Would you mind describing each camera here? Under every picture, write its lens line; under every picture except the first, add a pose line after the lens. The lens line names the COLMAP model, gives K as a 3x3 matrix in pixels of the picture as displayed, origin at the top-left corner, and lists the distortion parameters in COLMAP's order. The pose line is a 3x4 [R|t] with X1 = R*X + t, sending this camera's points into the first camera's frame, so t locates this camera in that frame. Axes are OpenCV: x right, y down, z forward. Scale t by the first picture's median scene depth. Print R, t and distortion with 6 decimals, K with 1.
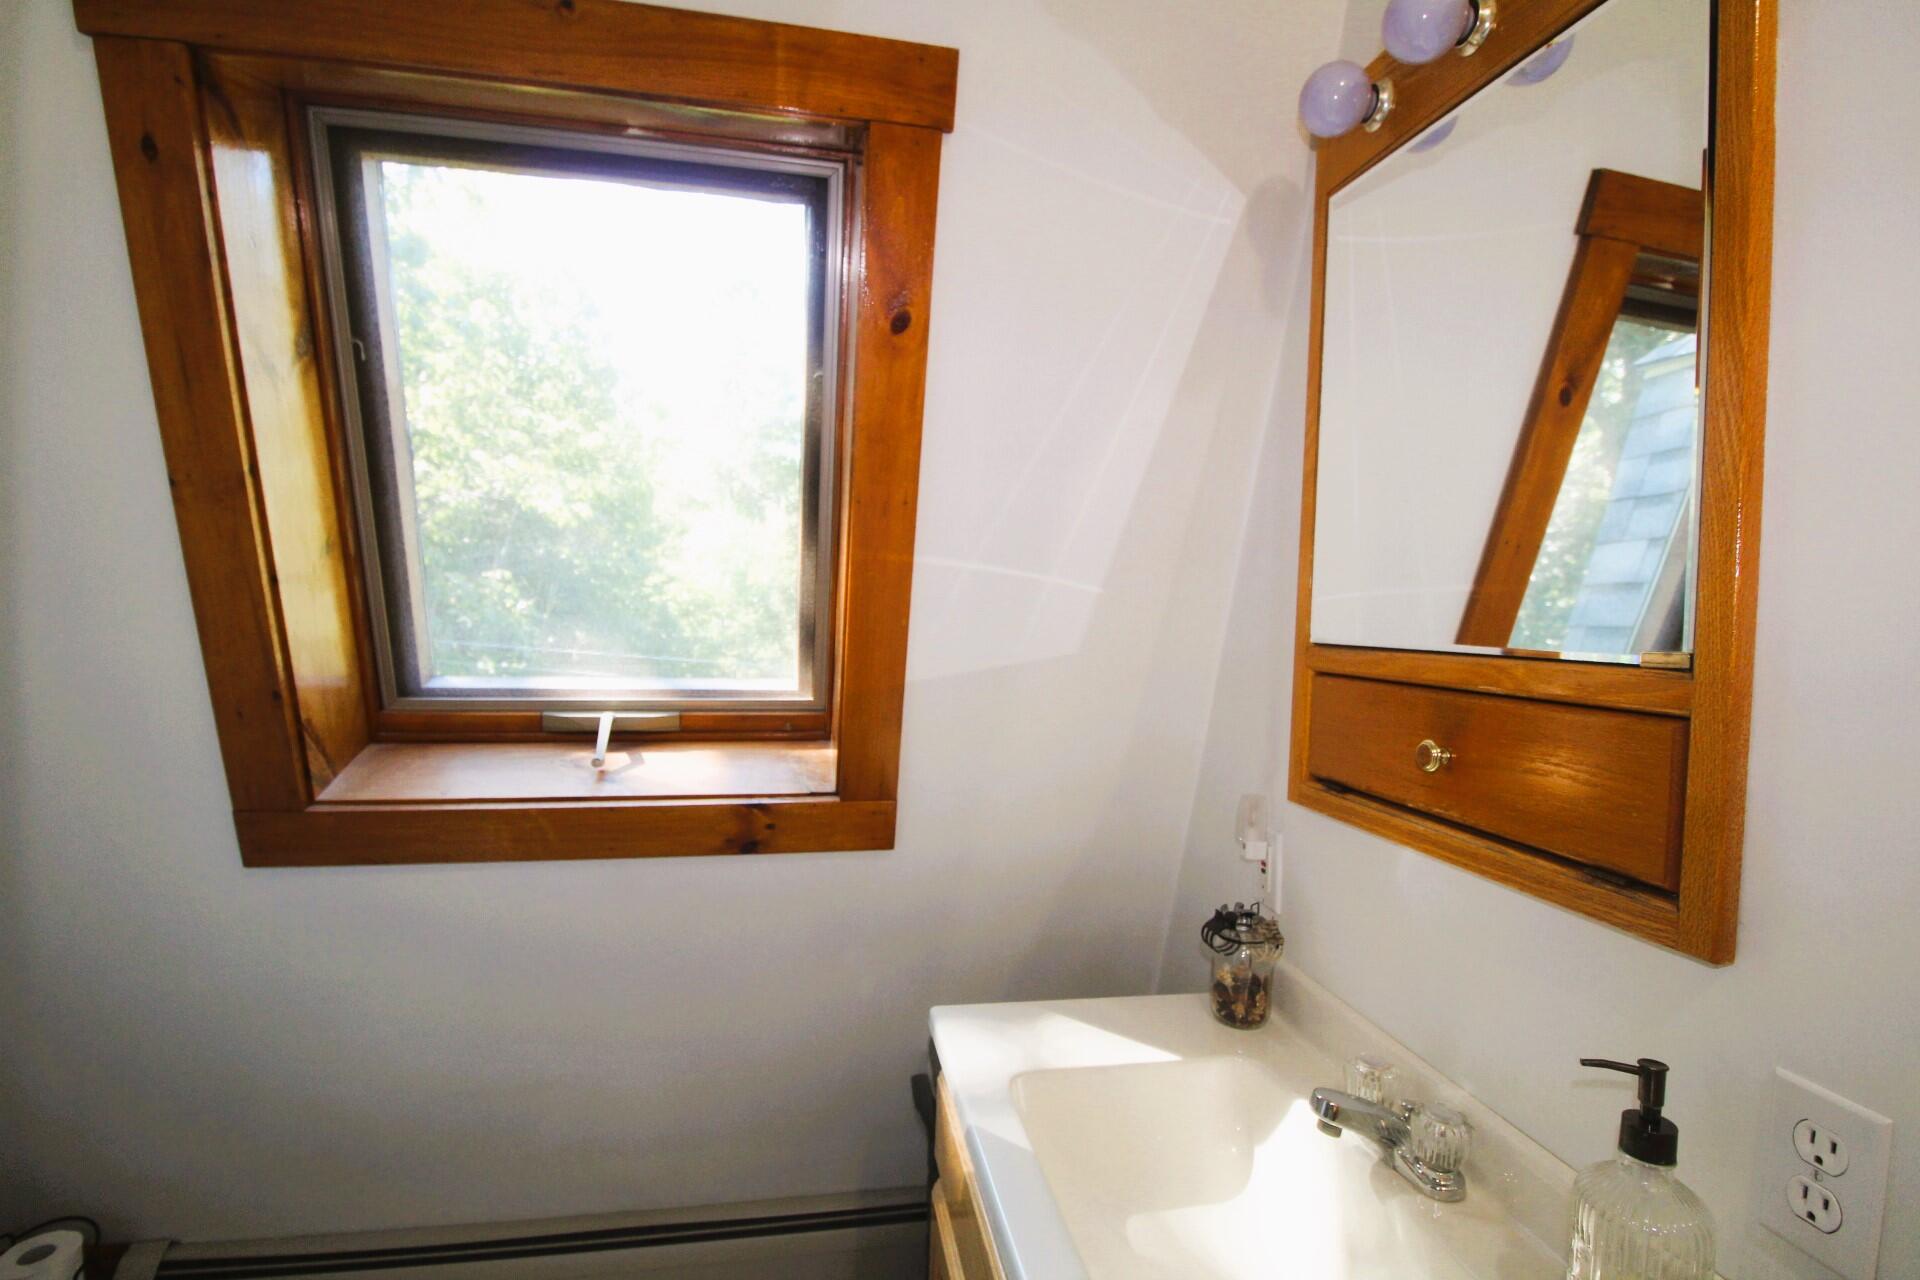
lens RADIAL K [[867.2, 0, 955.8], [0, 867.2, 636.7], [0, 0, 1]] dist [-0.016230, -0.005503]
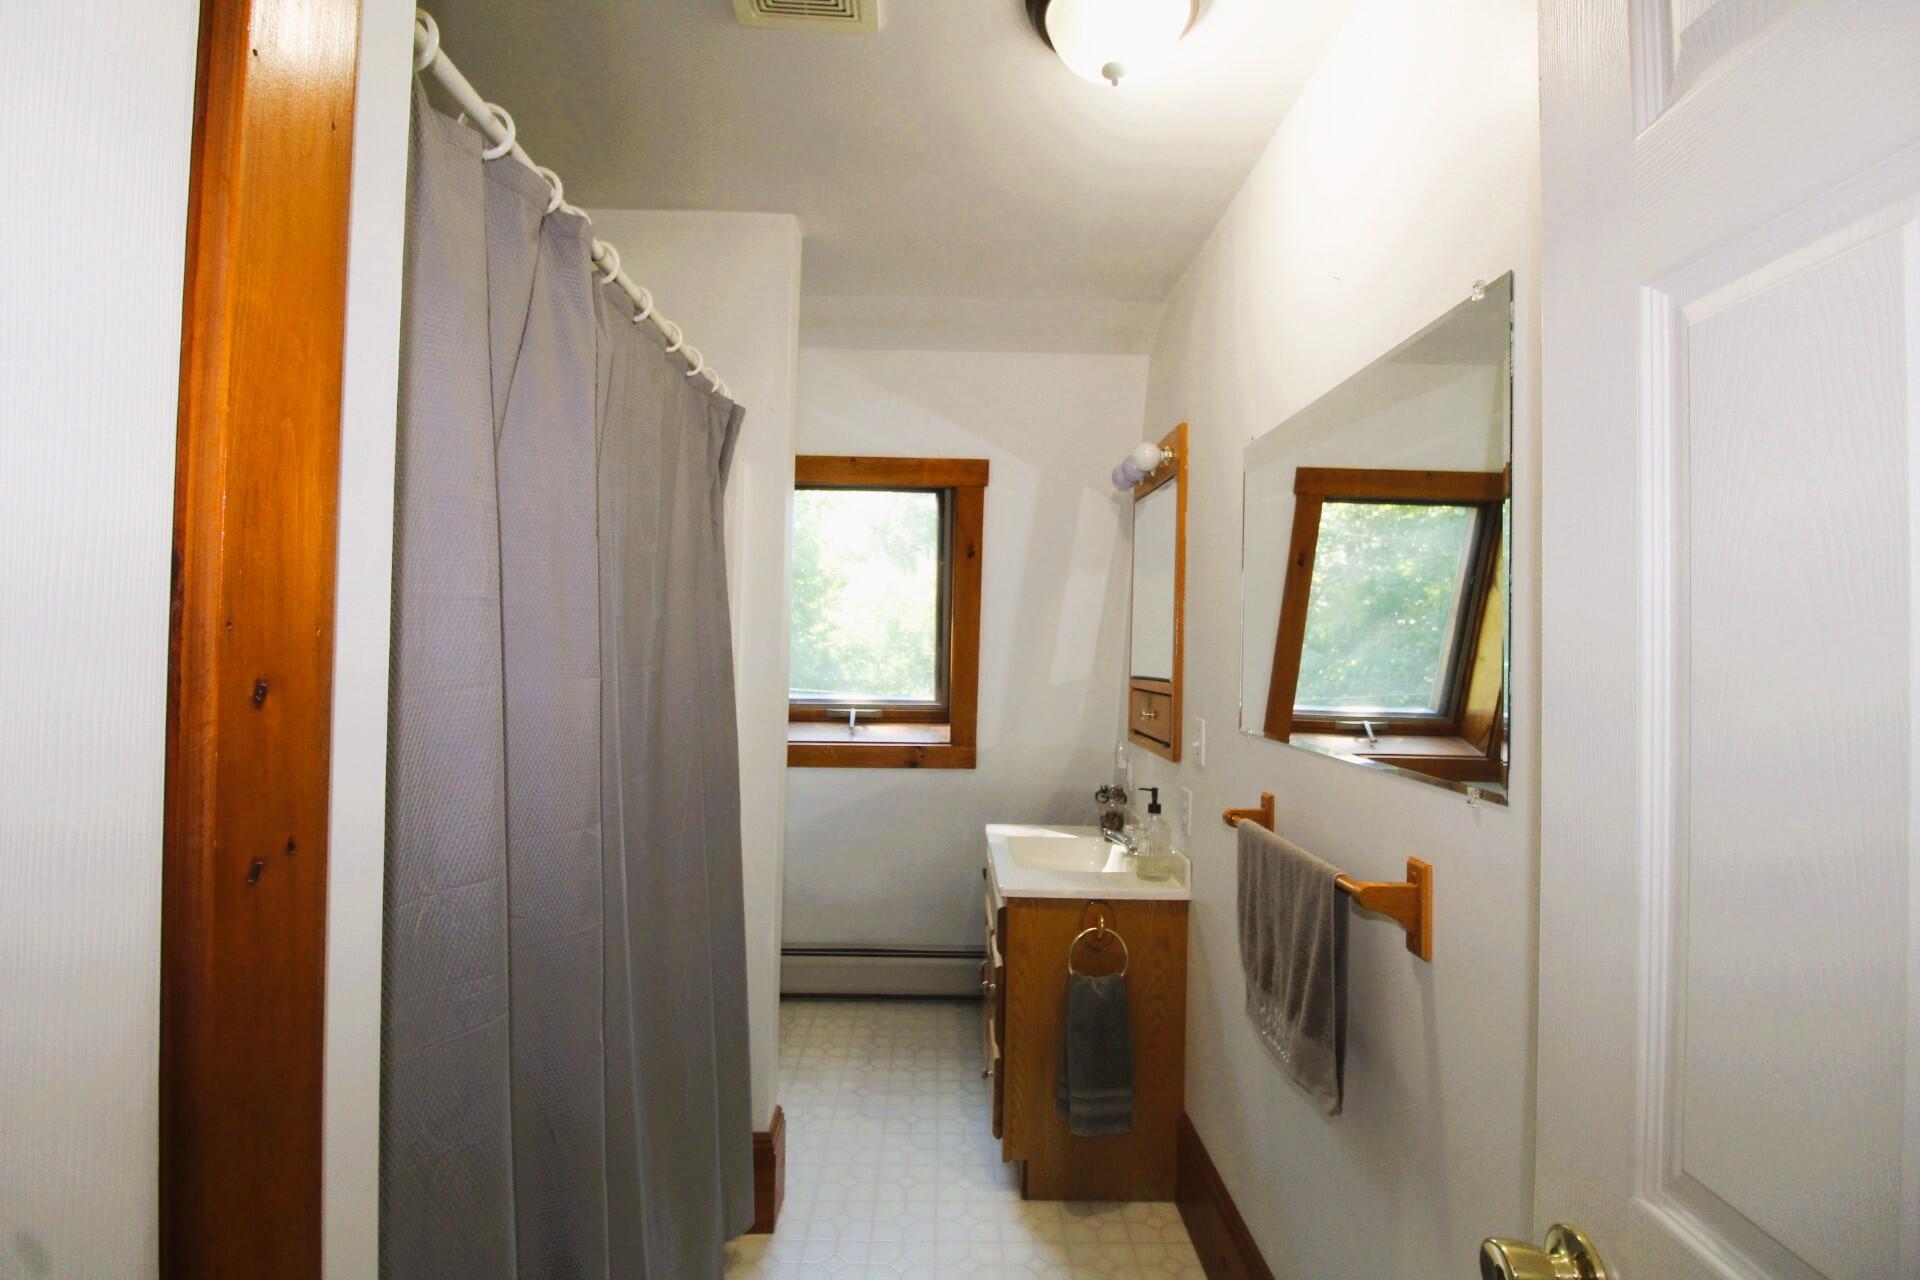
lens RADIAL K [[867.2, 0, 960.1], [0, 867.2, 642.2], [0, 0, 1]] dist [-0.016230, -0.005503]
pose [[0.986230, -0.011003, -0.165014, 0.266668], [0.003923, 0.999060, -0.043170, 0.010183], [0.165334, 0.041928, 0.985346, -1.258821]]
